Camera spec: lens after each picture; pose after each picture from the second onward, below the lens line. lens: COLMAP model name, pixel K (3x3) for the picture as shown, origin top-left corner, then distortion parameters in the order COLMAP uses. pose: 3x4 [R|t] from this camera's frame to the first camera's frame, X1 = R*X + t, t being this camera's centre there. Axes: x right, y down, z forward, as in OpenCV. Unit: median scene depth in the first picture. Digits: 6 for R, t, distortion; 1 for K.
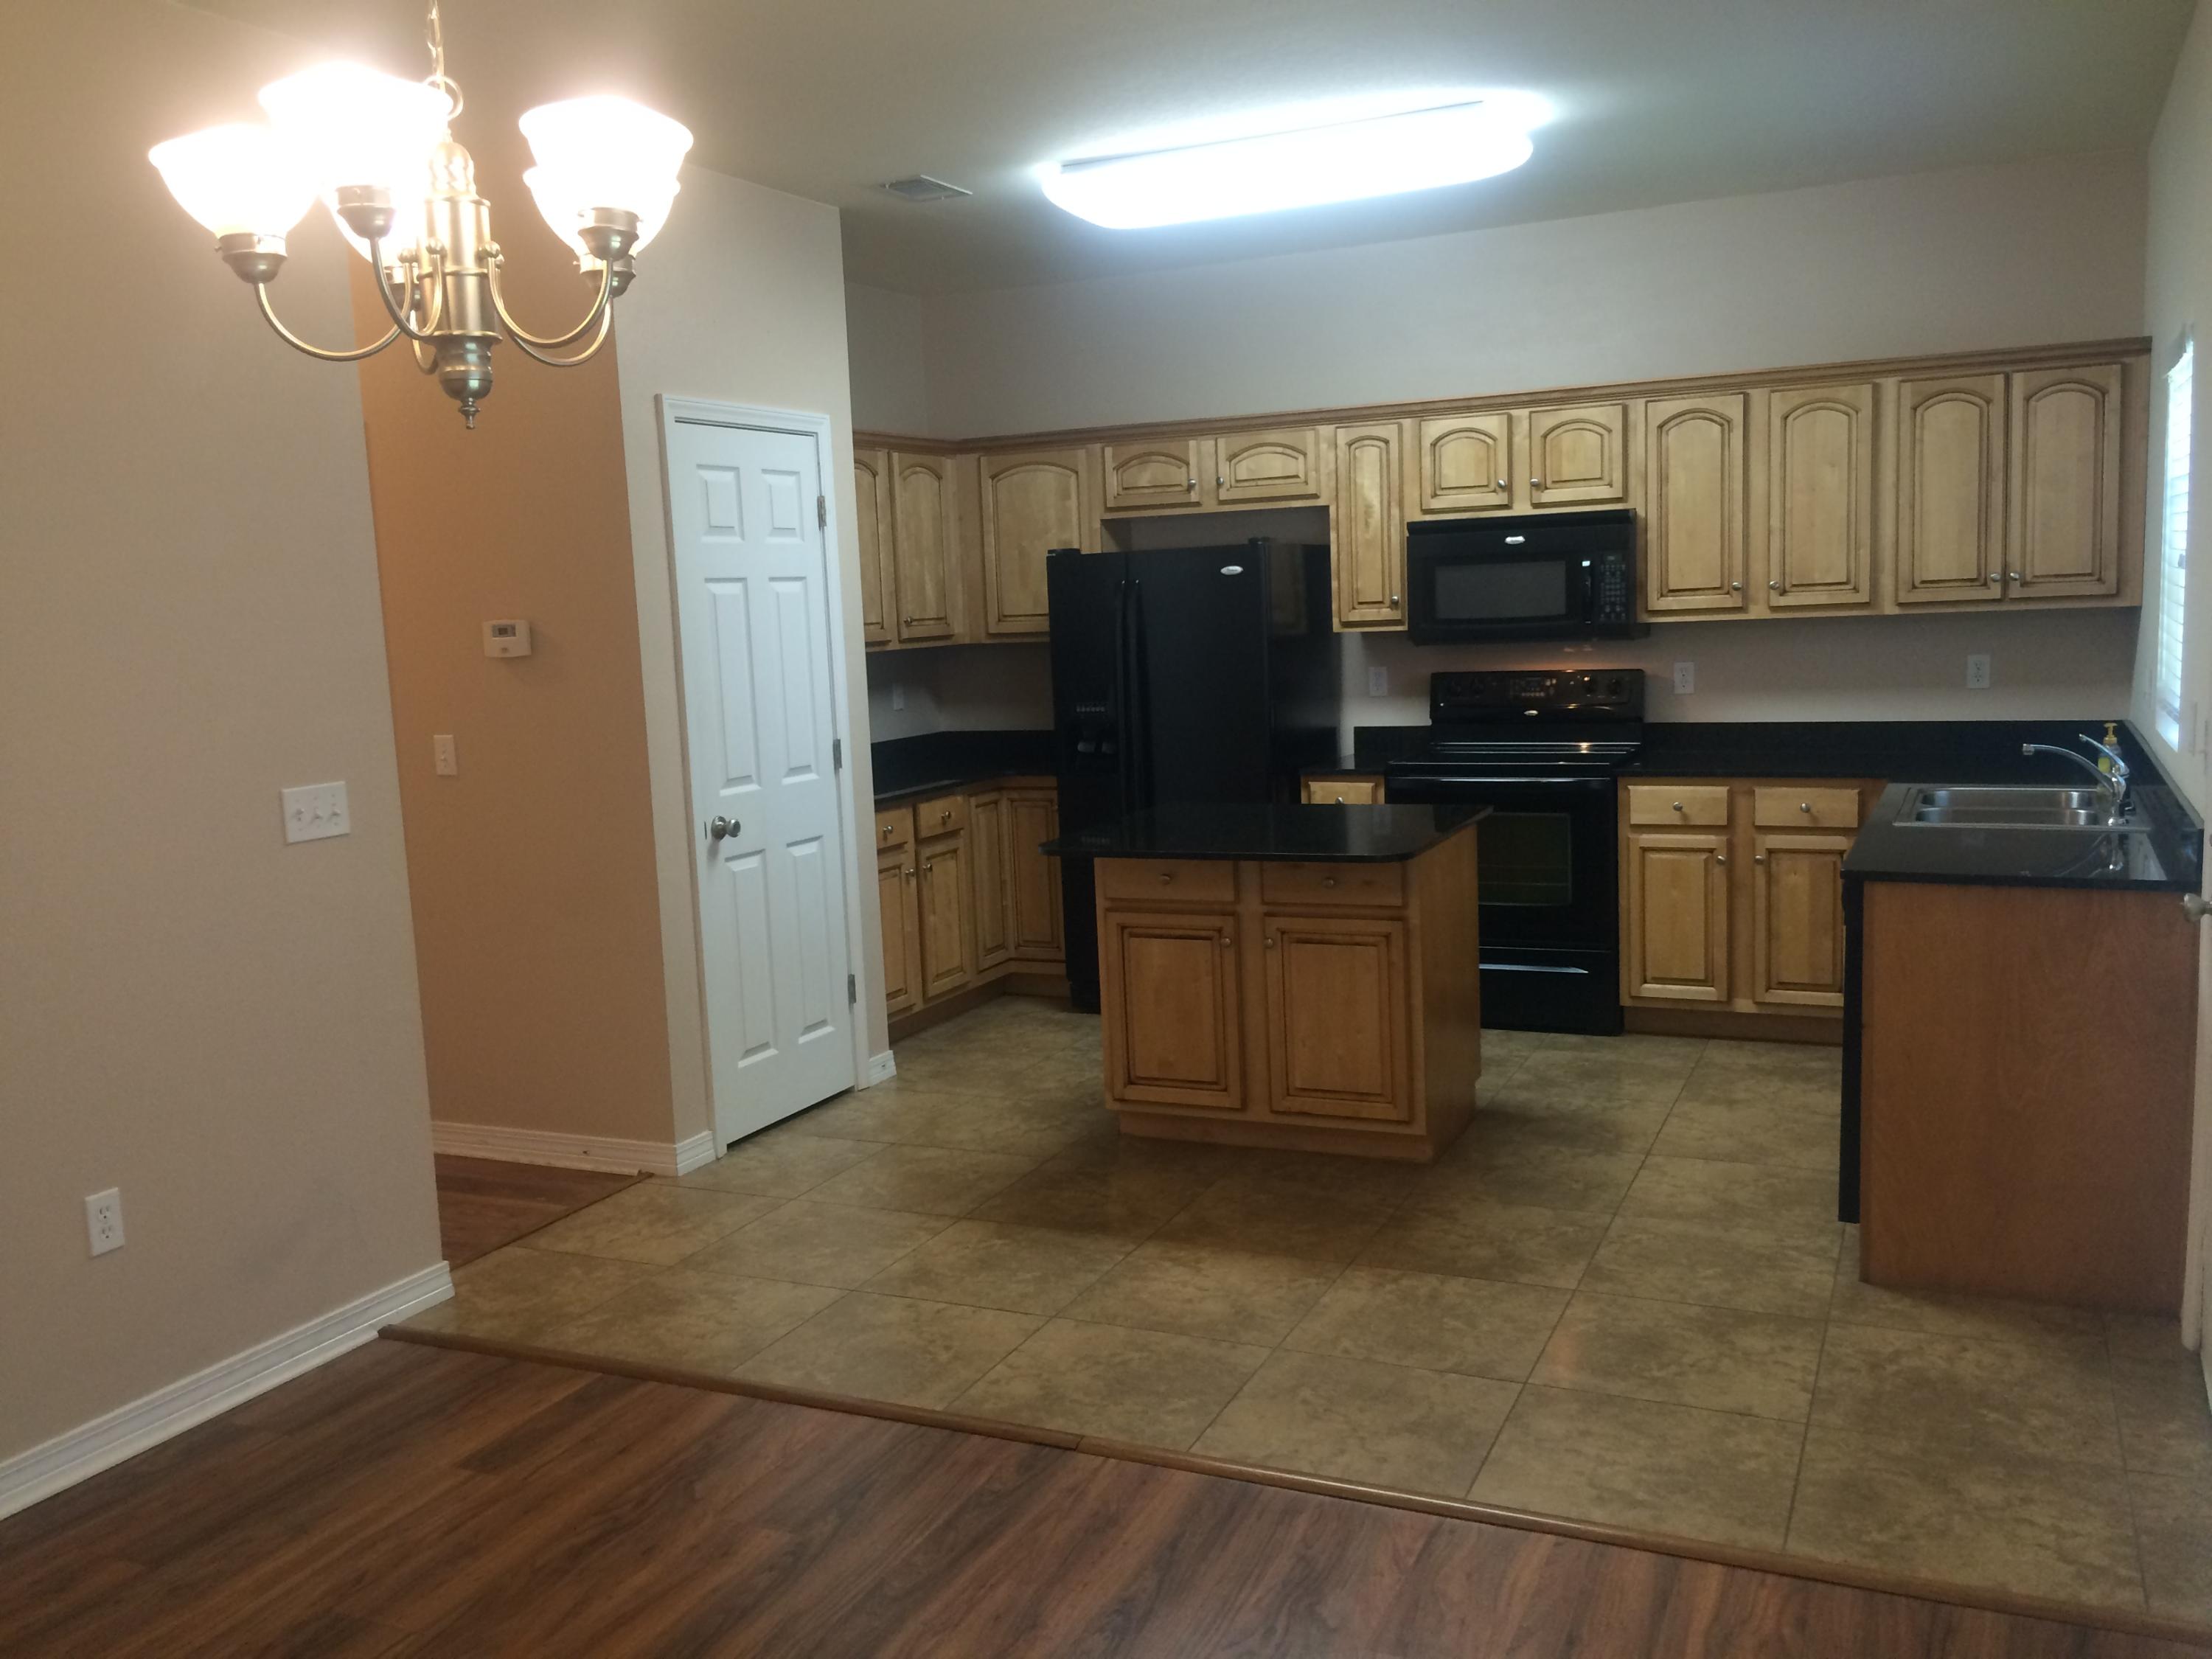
lens RADIAL K [[1825.7, 0, 1143.1], [0, 1825.7, 821.4], [0, 0, 1]] dist [0.106967, -0.169183]
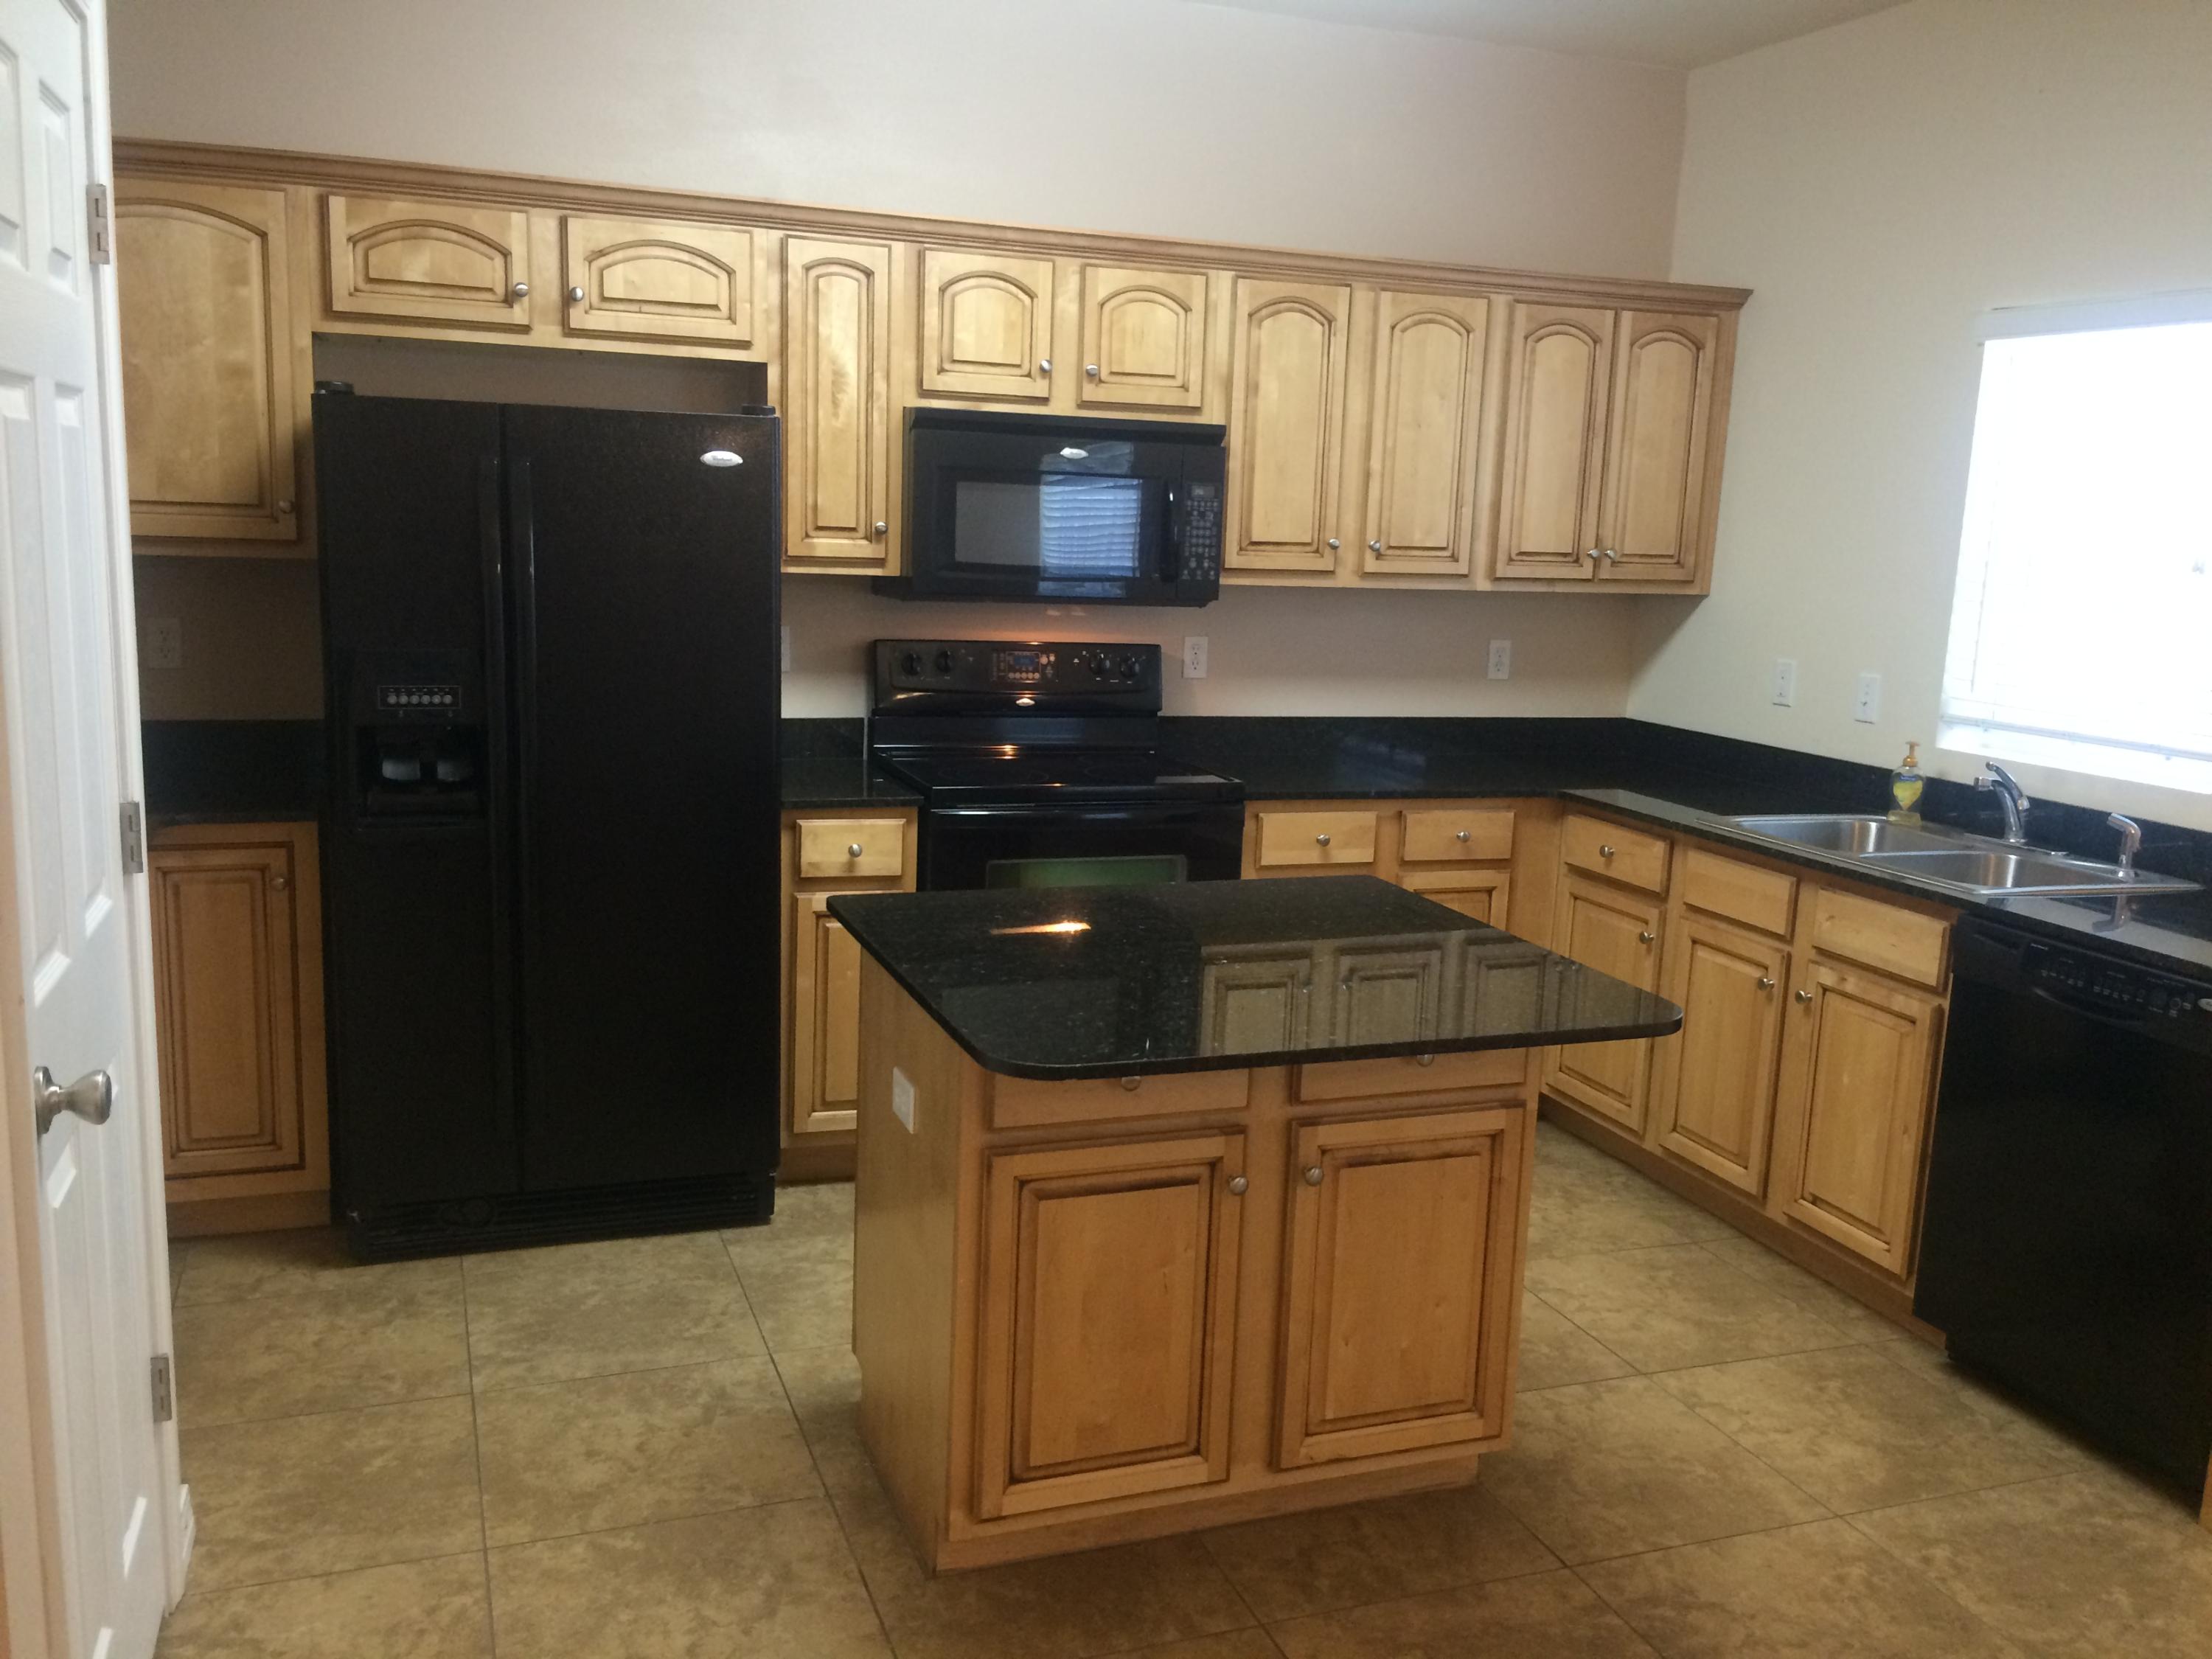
lens RADIAL K [[1859.5, 0, 1086.0], [0, 1859.5, 810.1], [0, 0, 1]] dist [0.100662, -0.162928]
pose [[0.712984, -0.045406, 0.699709, -0.290565], [0.017149, 0.998732, 0.047335, -0.055706], [-0.700971, -0.021750, 0.712858, 0.518727]]
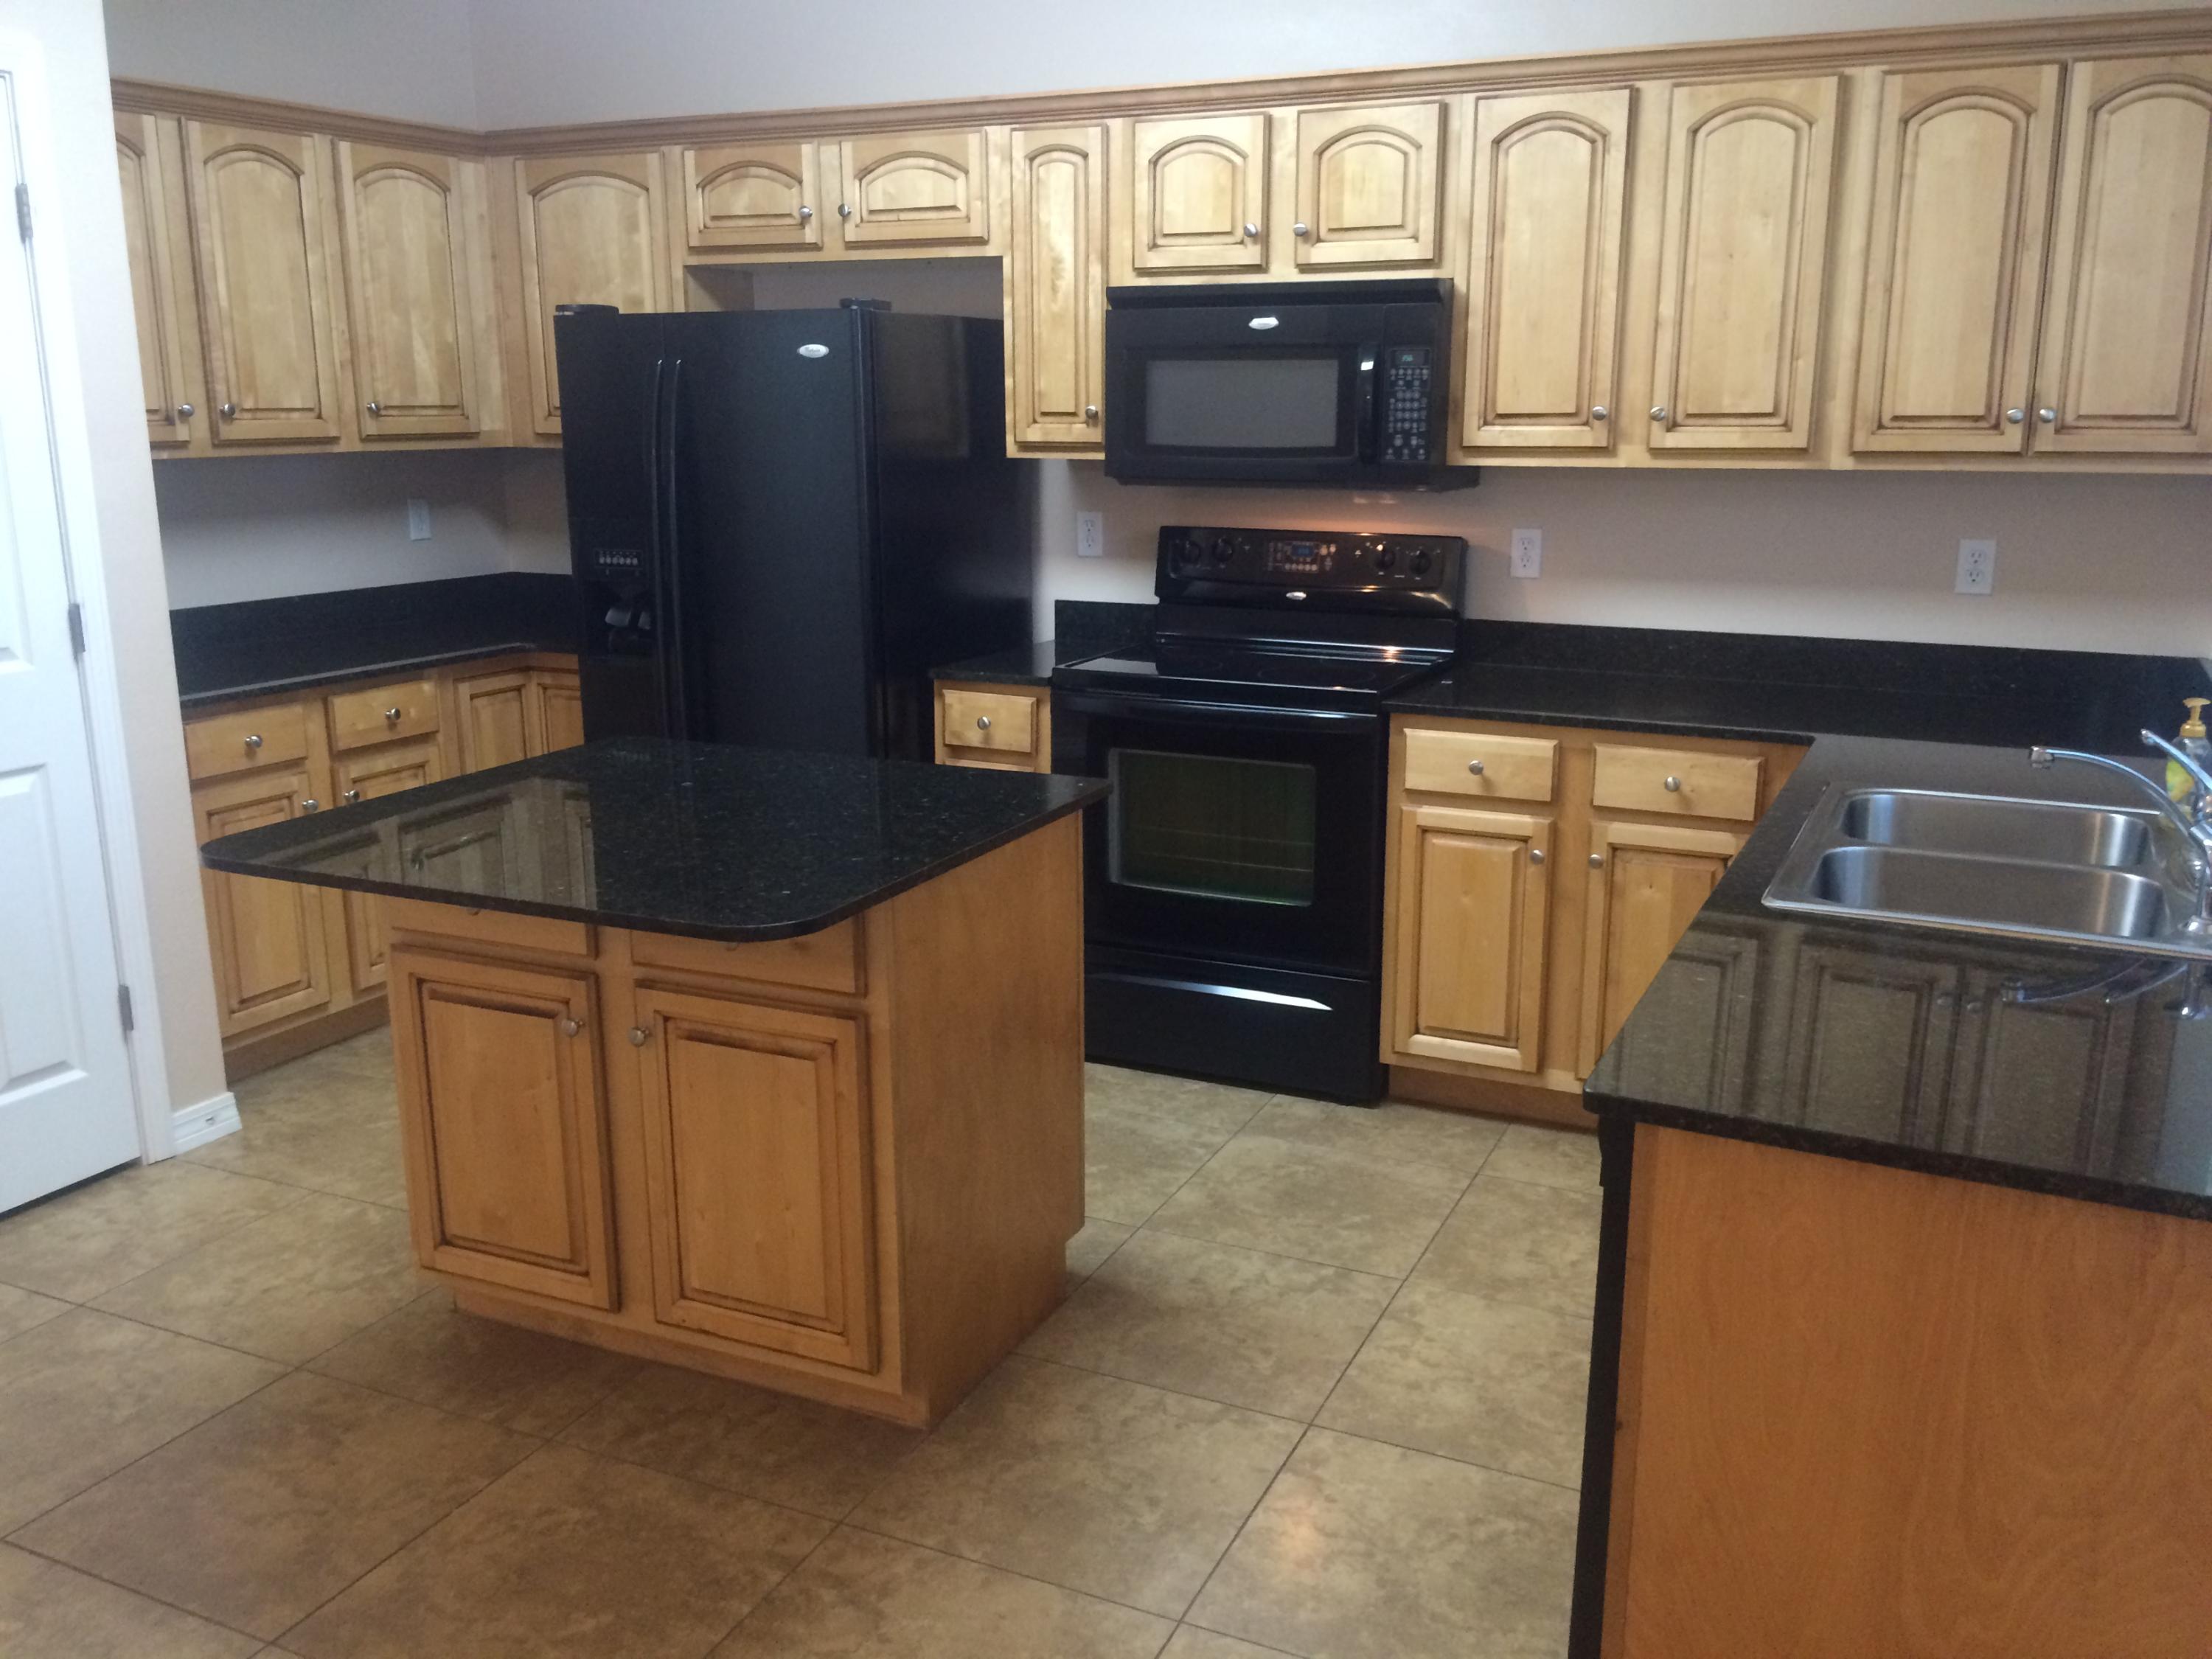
lens RADIAL K [[1840.1, 0, 1134.7], [0, 1840.1, 817.6], [0, 0, 1]] dist [0.099480, -0.158309]
pose [[0.999099, 0.042451, -0.000255, 0.170407], [-0.042204, 0.993896, 0.101928, -0.048836], [0.004580, -0.101826, 0.994792, 0.362007]]
